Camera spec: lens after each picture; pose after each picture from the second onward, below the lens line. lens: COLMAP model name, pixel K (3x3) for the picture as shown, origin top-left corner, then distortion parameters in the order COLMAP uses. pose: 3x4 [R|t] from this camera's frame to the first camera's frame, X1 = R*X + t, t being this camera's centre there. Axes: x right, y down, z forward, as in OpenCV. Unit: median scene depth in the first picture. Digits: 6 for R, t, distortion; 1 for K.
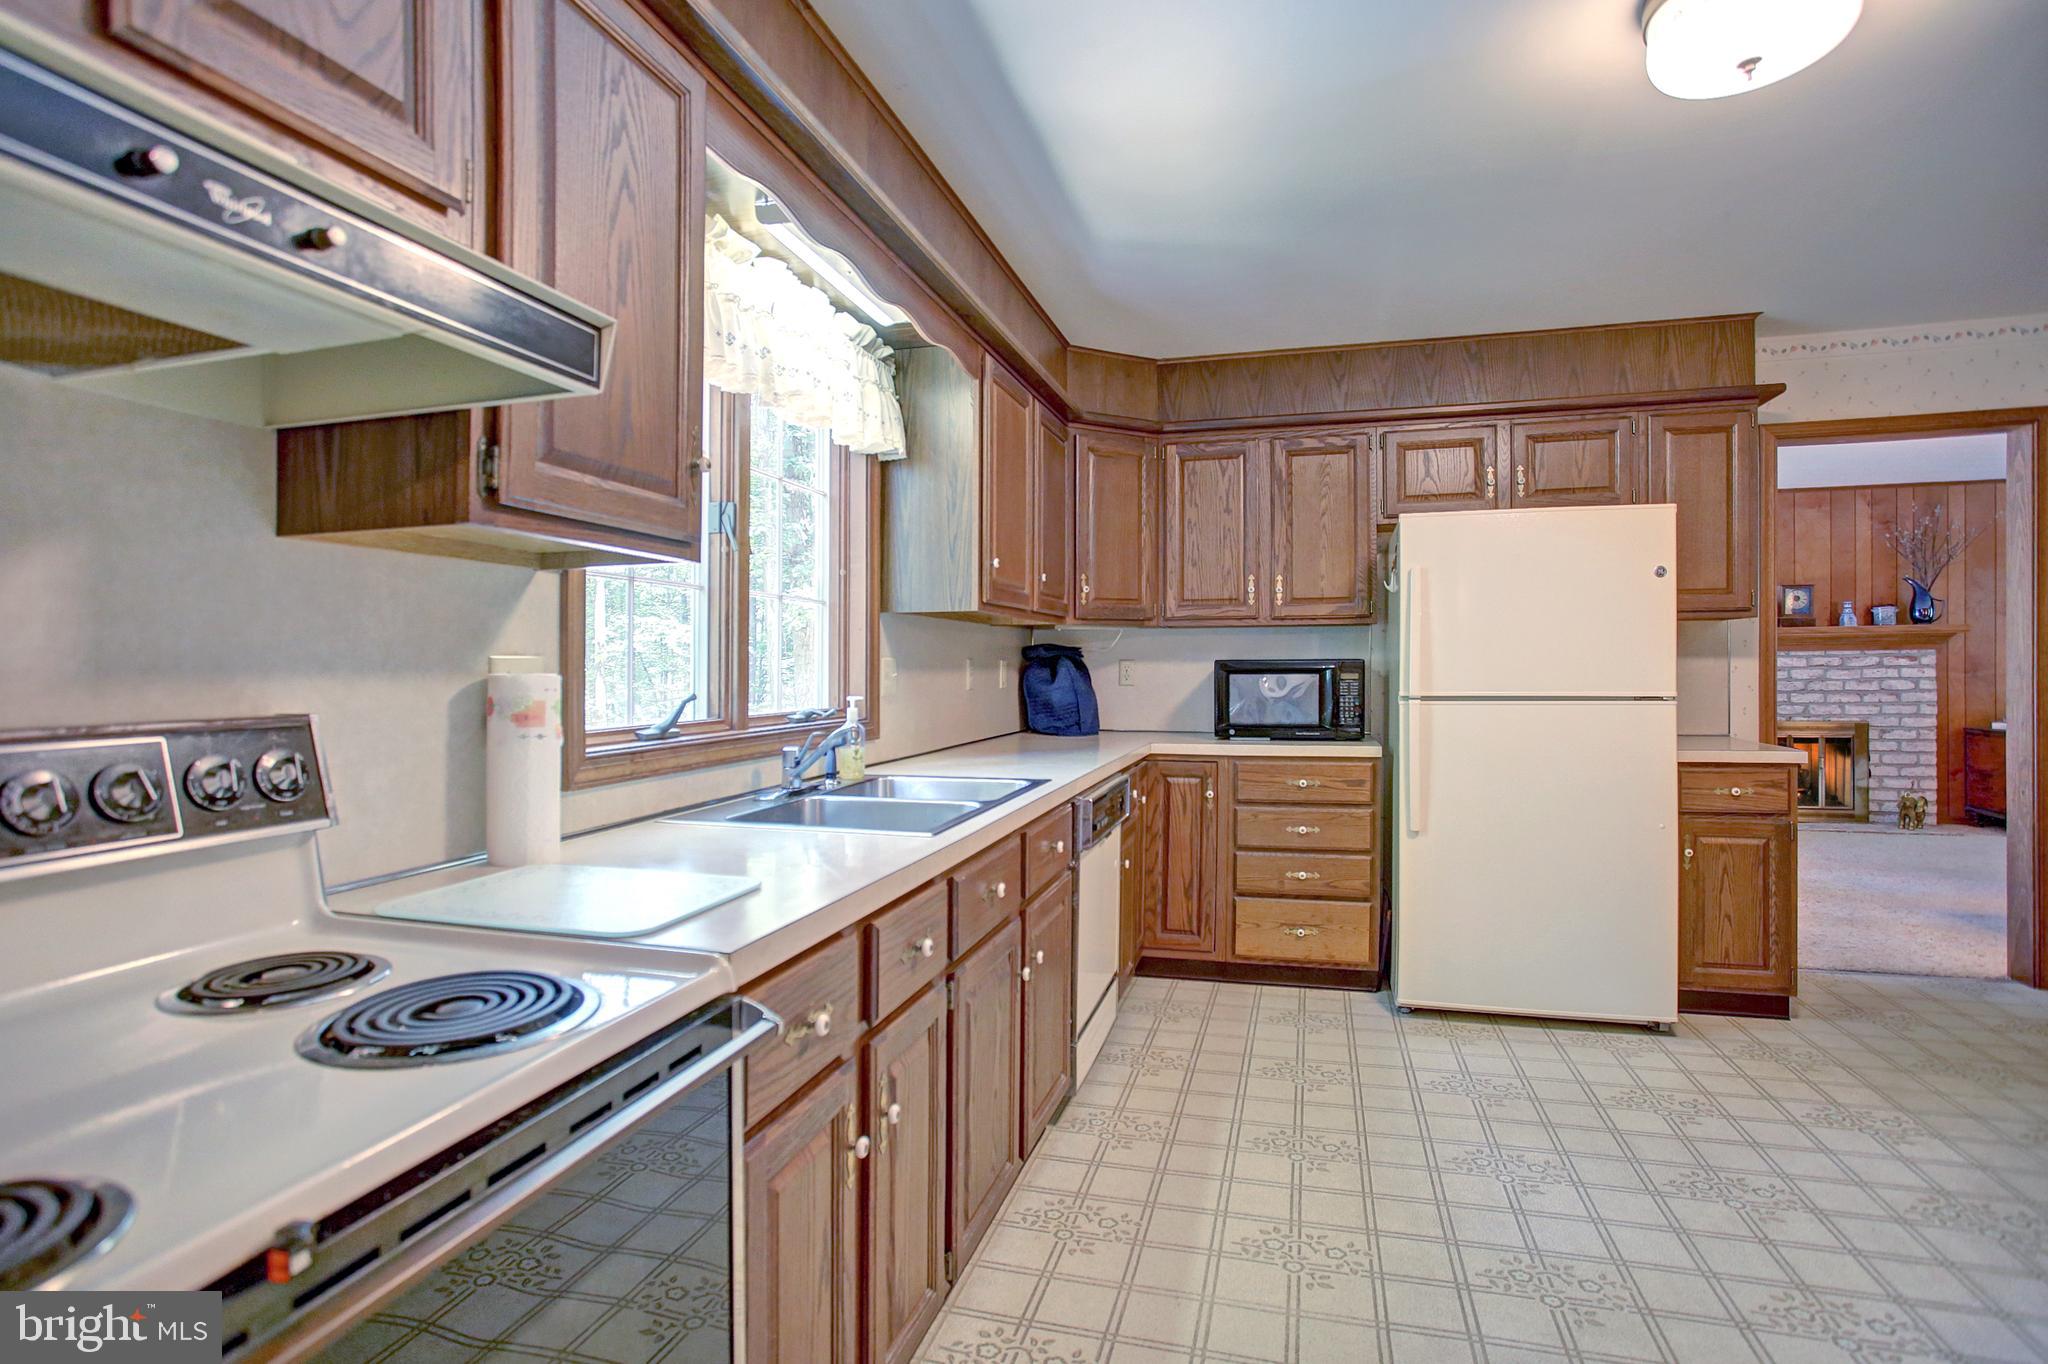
lens RADIAL K [[1009.7, 0, 1014.7], [0, 1009.7, 675.5], [0, 0, 1]] dist [-0.070008, 0.032038]
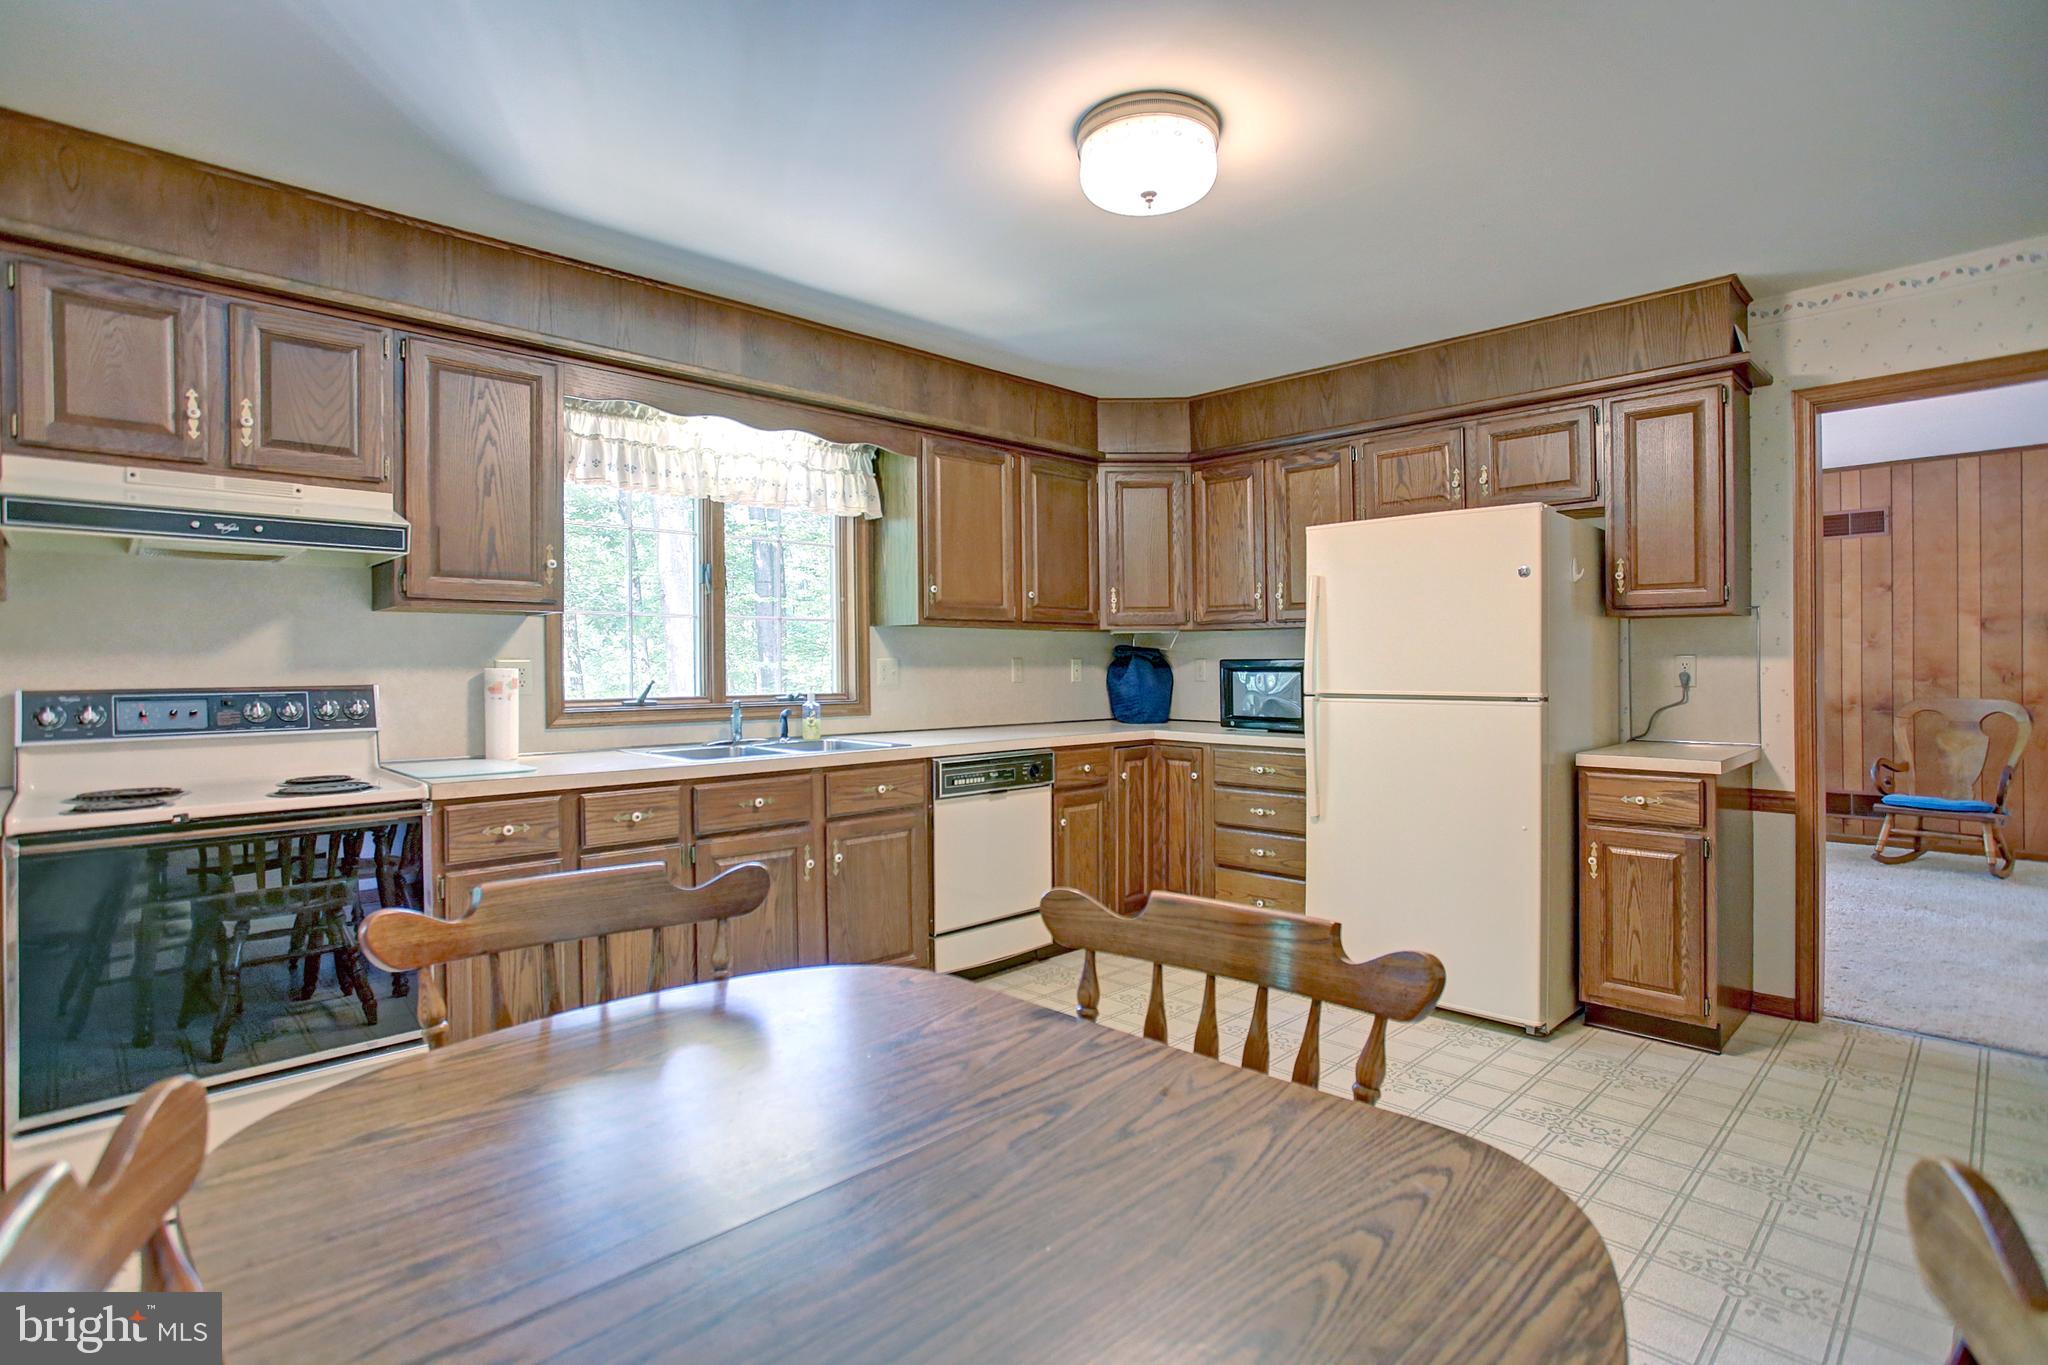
lens RADIAL K [[1009.7, 0, 1014.7], [0, 1009.7, 676.0], [0, 0, 1]] dist [-0.070008, 0.032038]
pose [[0.868214, 0.009059, -0.496107, 0.325784], [-0.006775, 0.999957, 0.006404, -0.001391], [0.496143, -0.002199, 0.868238, -0.057825]]
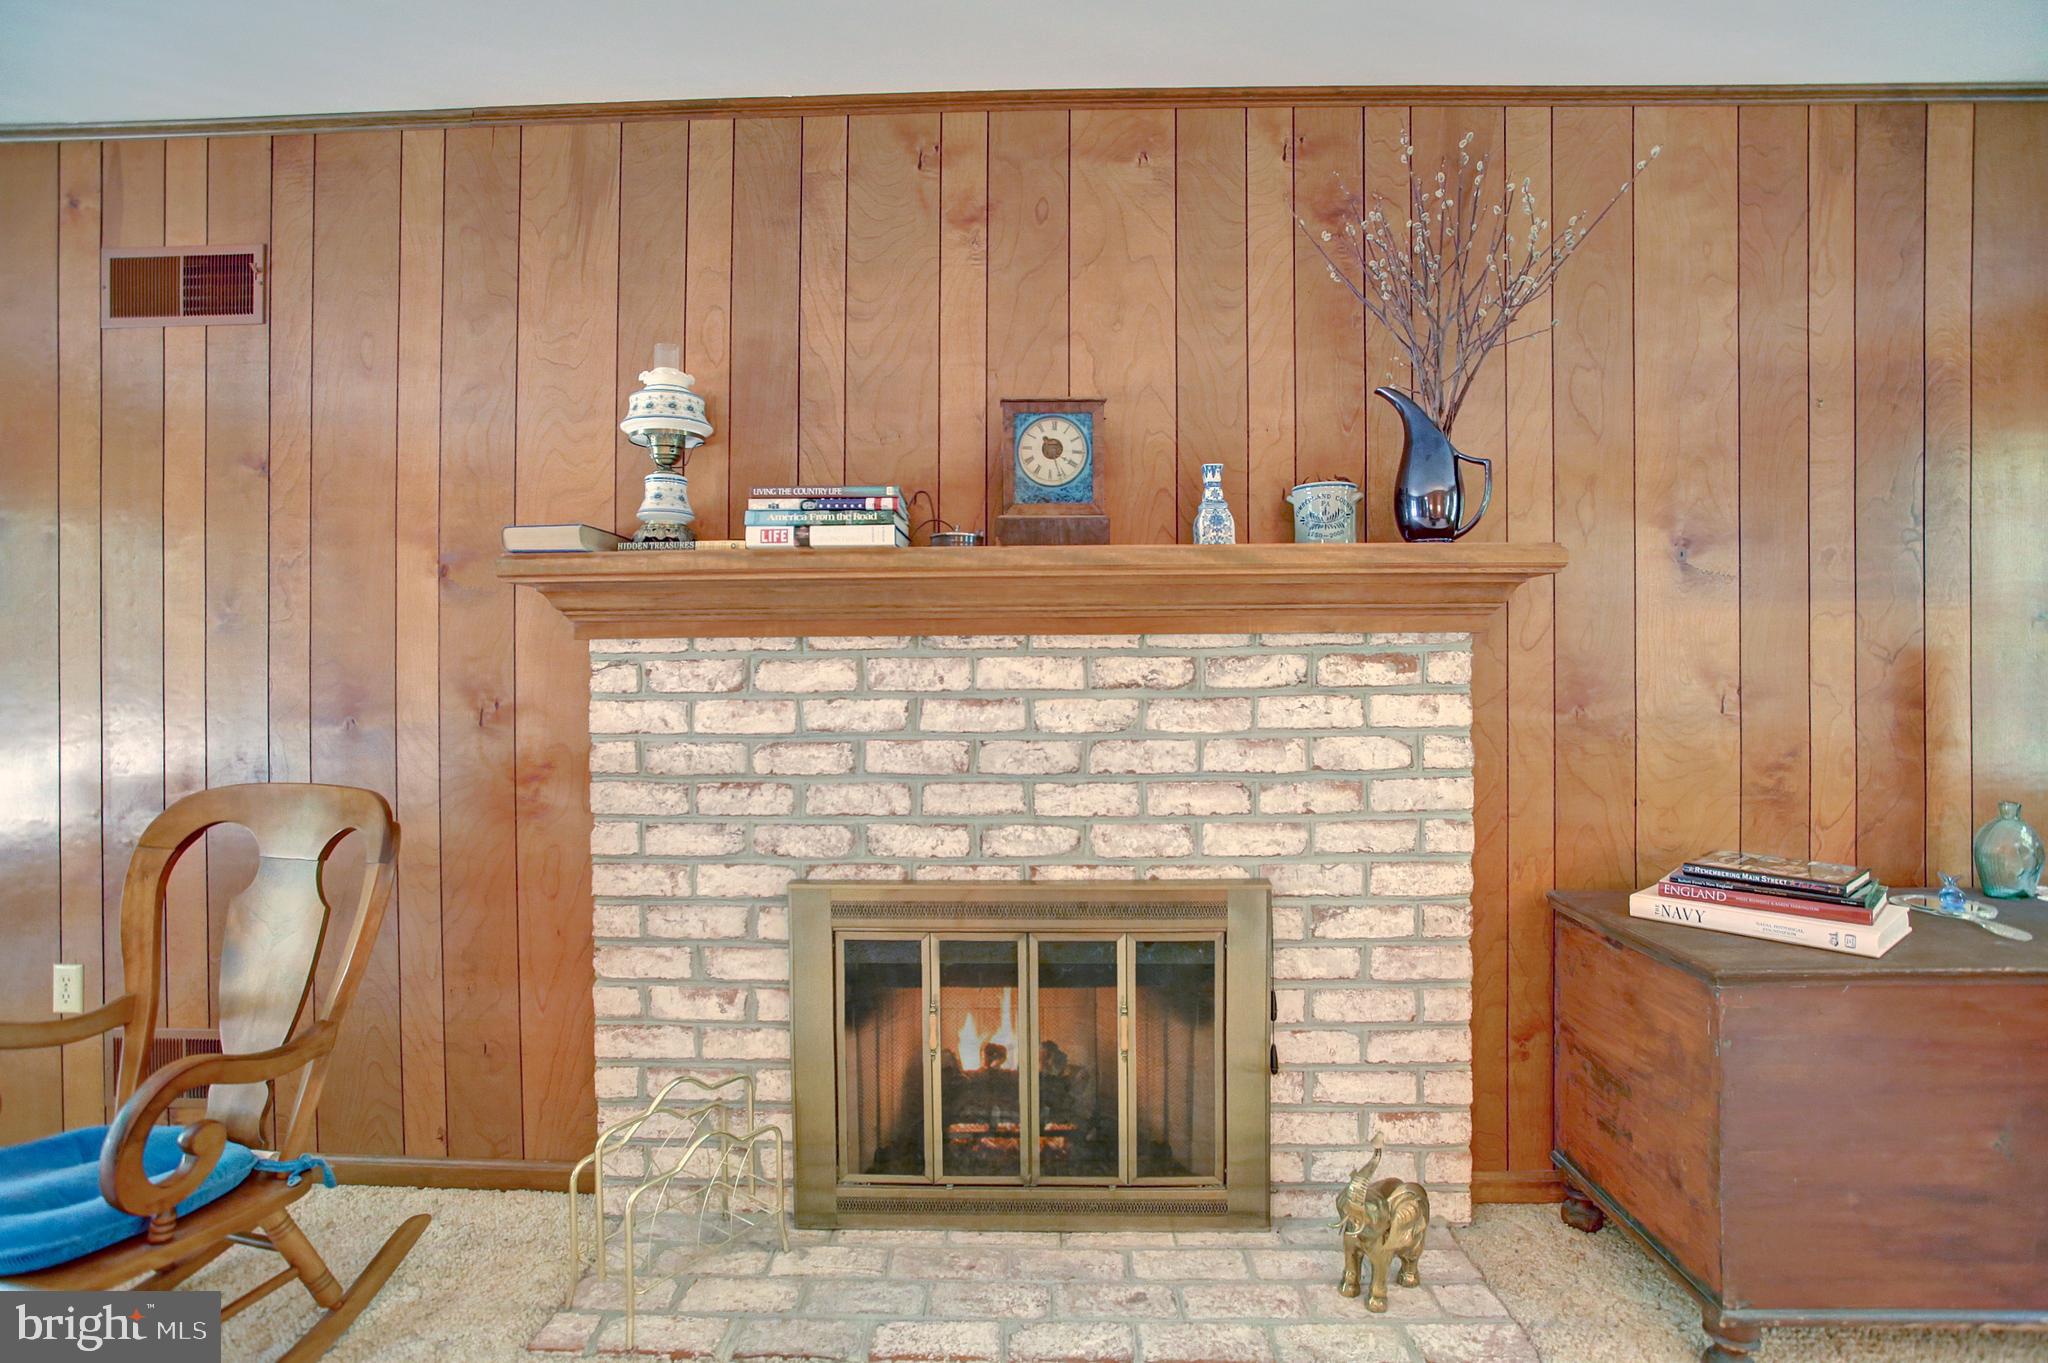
lens RADIAL K [[1009.7, 0, 1014.7], [0, 1009.7, 675.0], [0, 0, 1]] dist [-0.070008, 0.032038]
pose [[0.969640, 0.002074, 0.244527, 0.743287], [-0.001711, 0.999997, -0.001697, -0.013155], [-0.244530, 0.001228, 0.969641, 0.745179]]
